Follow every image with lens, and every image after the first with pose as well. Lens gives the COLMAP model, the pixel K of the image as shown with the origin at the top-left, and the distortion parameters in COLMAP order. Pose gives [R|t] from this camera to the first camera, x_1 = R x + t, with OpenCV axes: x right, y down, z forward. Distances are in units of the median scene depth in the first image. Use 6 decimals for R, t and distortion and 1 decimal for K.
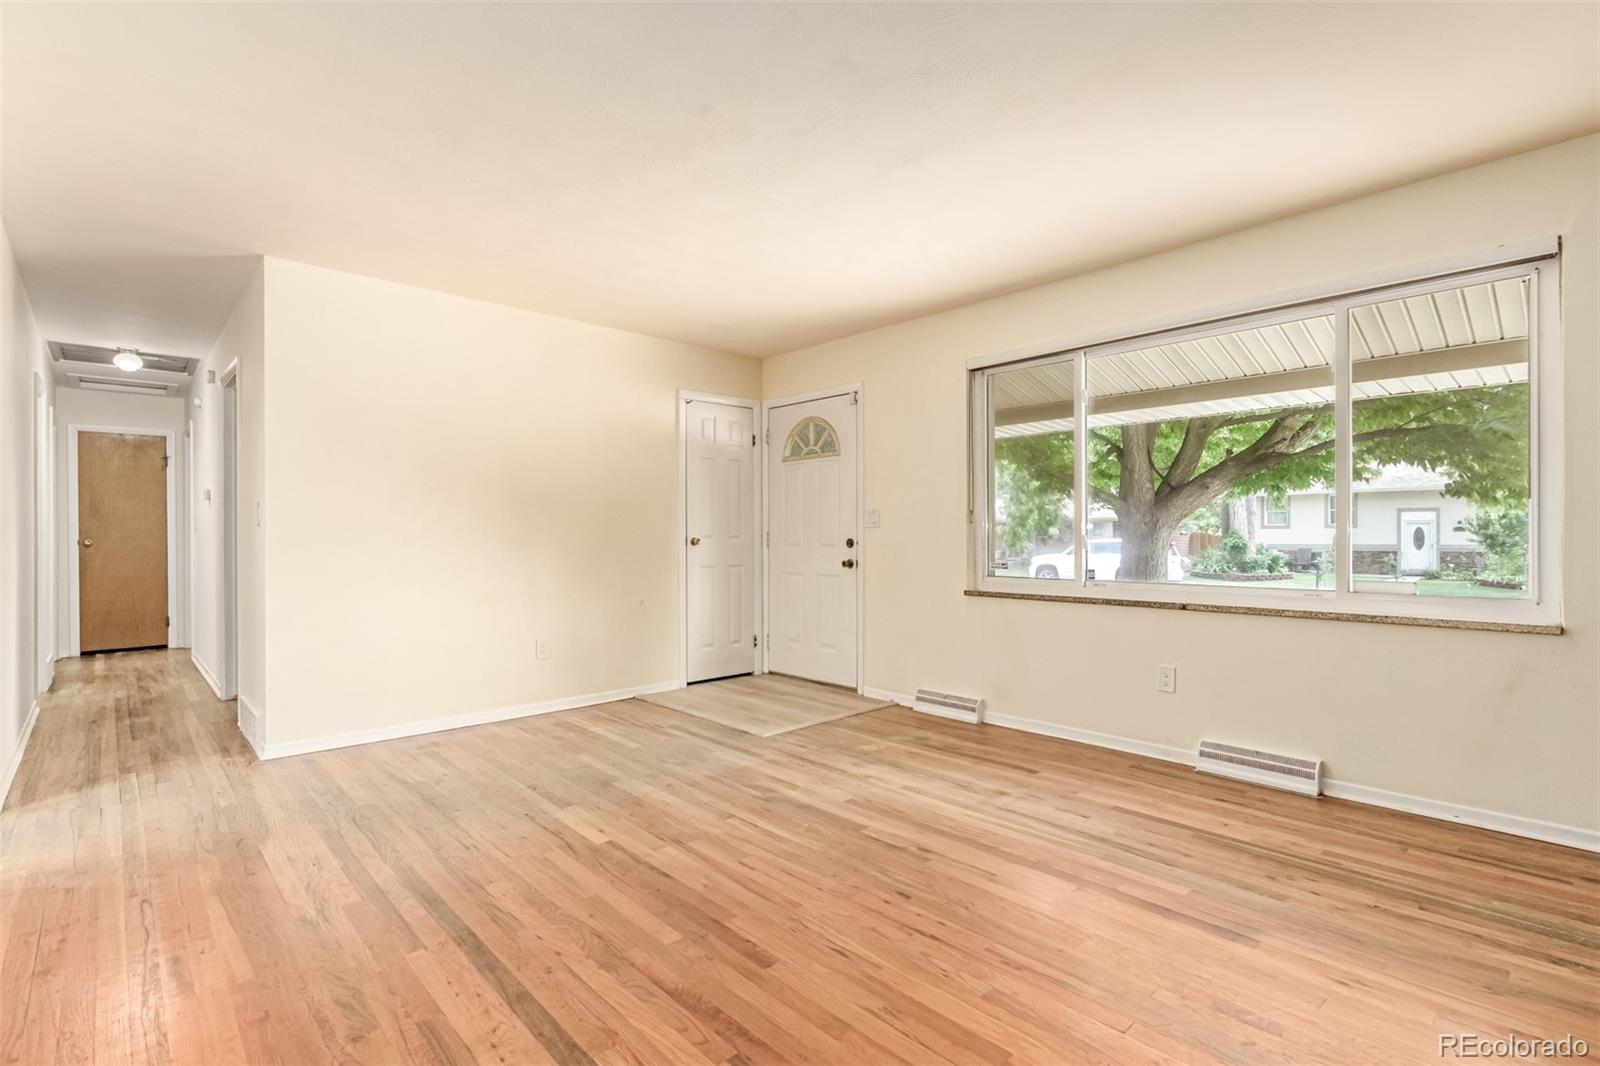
lens RADIAL K [[734.9, 0, 802.1], [0, 734.9, 533.5], [0, 0, 1]] dist [-0.004854, -0.000963]
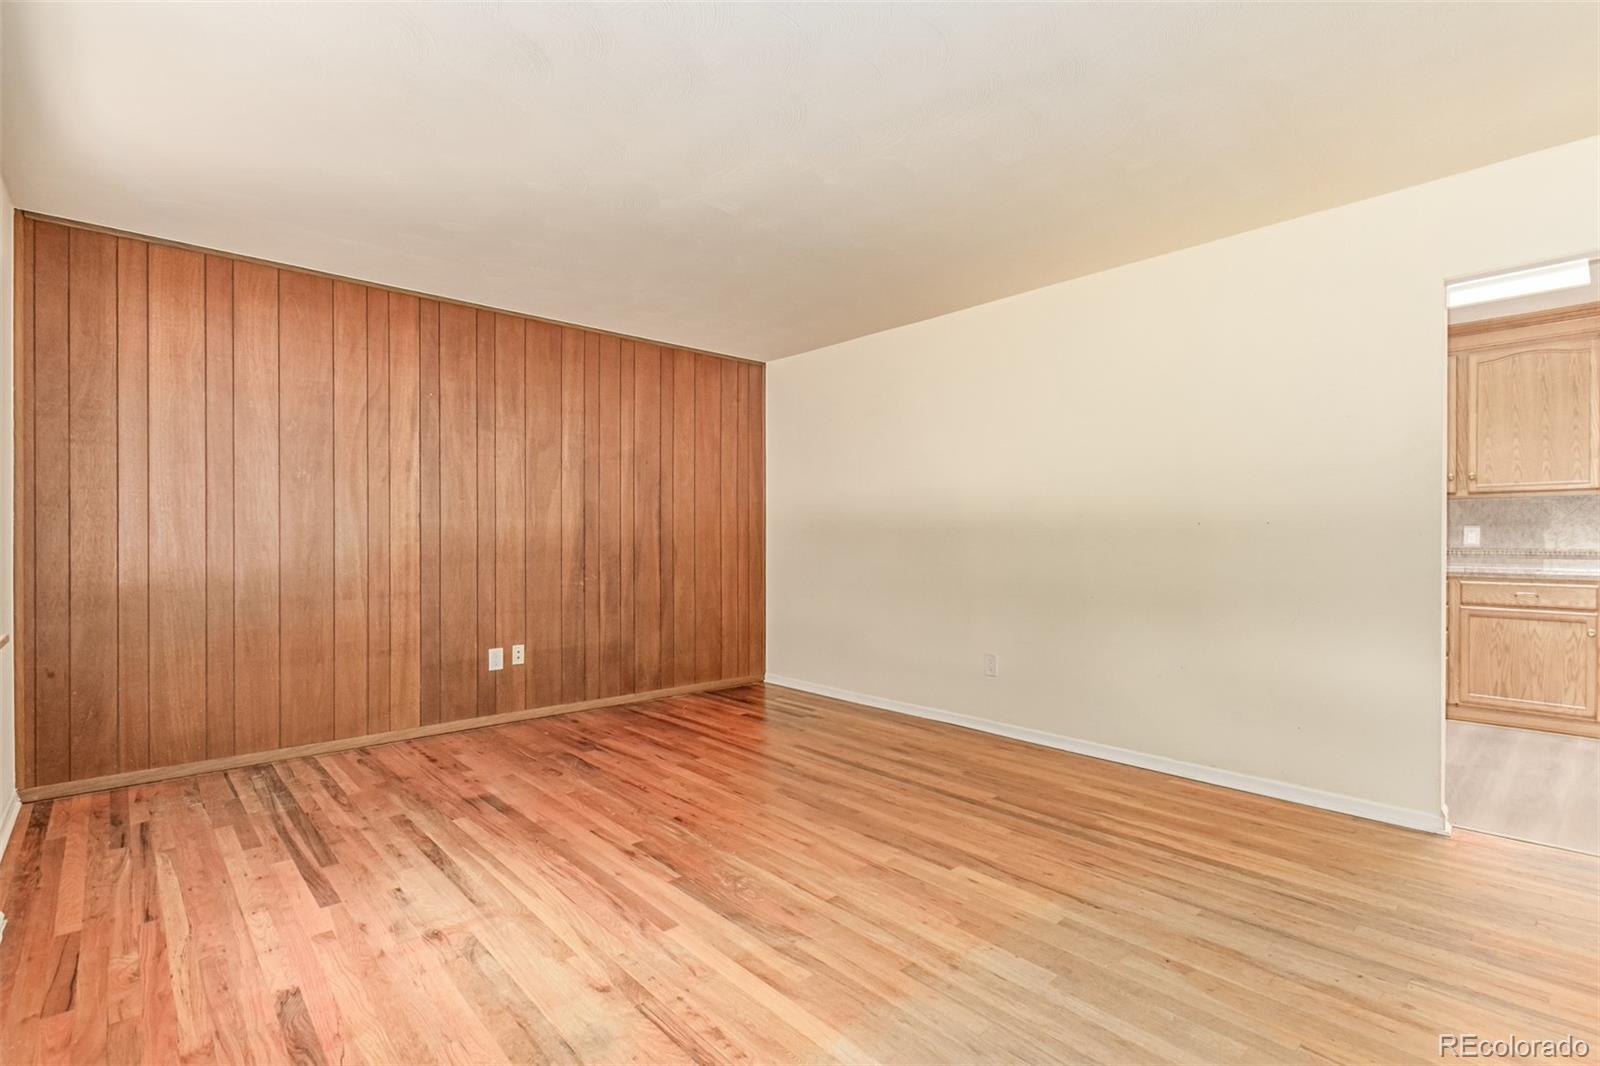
lens RADIAL K [[734.9, 0, 795.6], [0, 734.9, 545.0], [0, 0, 1]] dist [-0.004854, -0.000963]
pose [[-0.999937, 0.002001, 0.011001, -0.072527], [0.002001, 0.999998, 0.000028, 0.001919], [-0.011001, 0.000050, -0.999939, 1.916868]]
